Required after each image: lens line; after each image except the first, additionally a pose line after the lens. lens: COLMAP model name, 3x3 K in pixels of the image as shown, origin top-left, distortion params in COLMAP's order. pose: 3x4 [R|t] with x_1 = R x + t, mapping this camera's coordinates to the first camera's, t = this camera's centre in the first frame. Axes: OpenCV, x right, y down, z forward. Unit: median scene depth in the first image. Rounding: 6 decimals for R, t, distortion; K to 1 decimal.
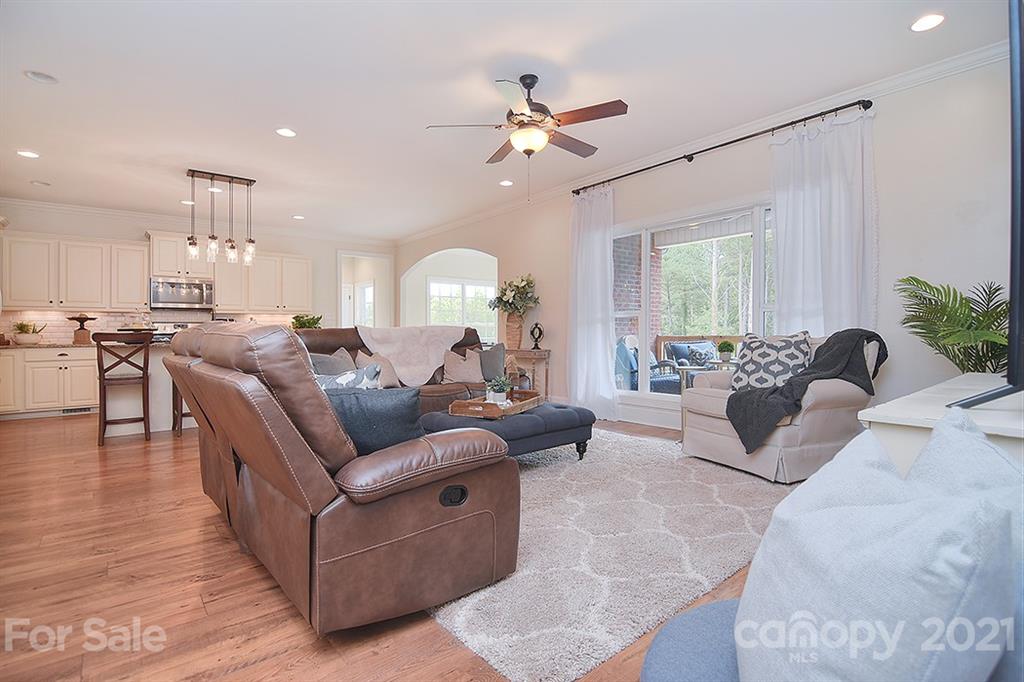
lens RADIAL K [[504.5, 0, 512.1], [0, 504.5, 337.4], [0, 0, 1]] dist [-0.015007, -0.000303]
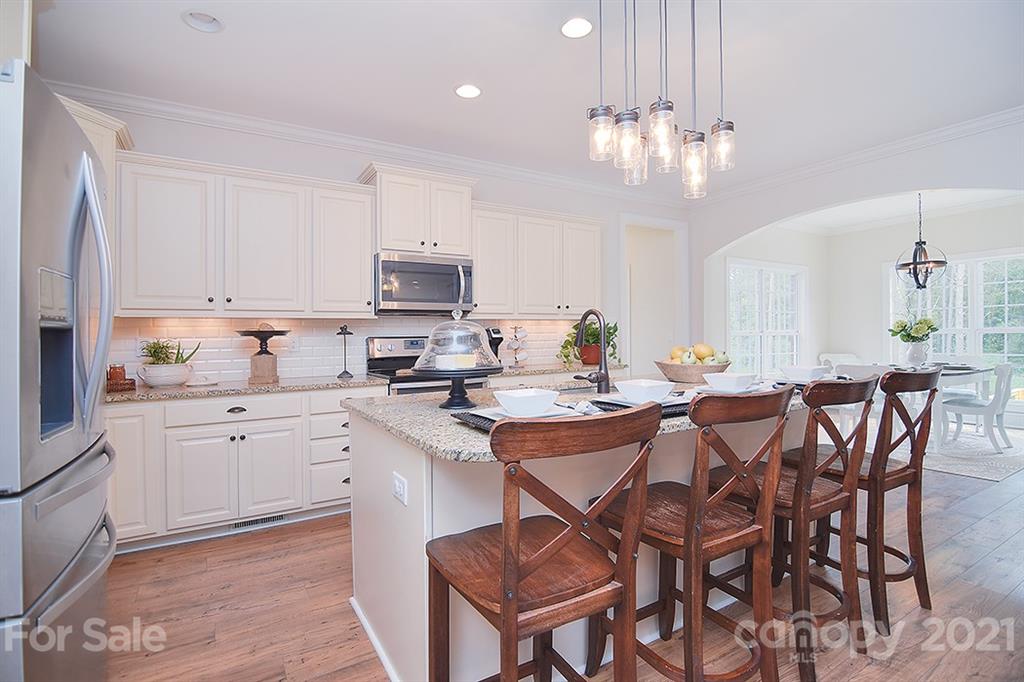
lens RADIAL K [[500.6, 0, 513.6], [0, 500.6, 341.1], [0, 0, 1]] dist [-0.013821, -0.004108]
pose [[0.992580, -0.002986, -0.121555, -0.556796], [0.002432, 0.999986, -0.004703, -0.026180], [0.121567, 0.004372, 0.992574, 0.537030]]
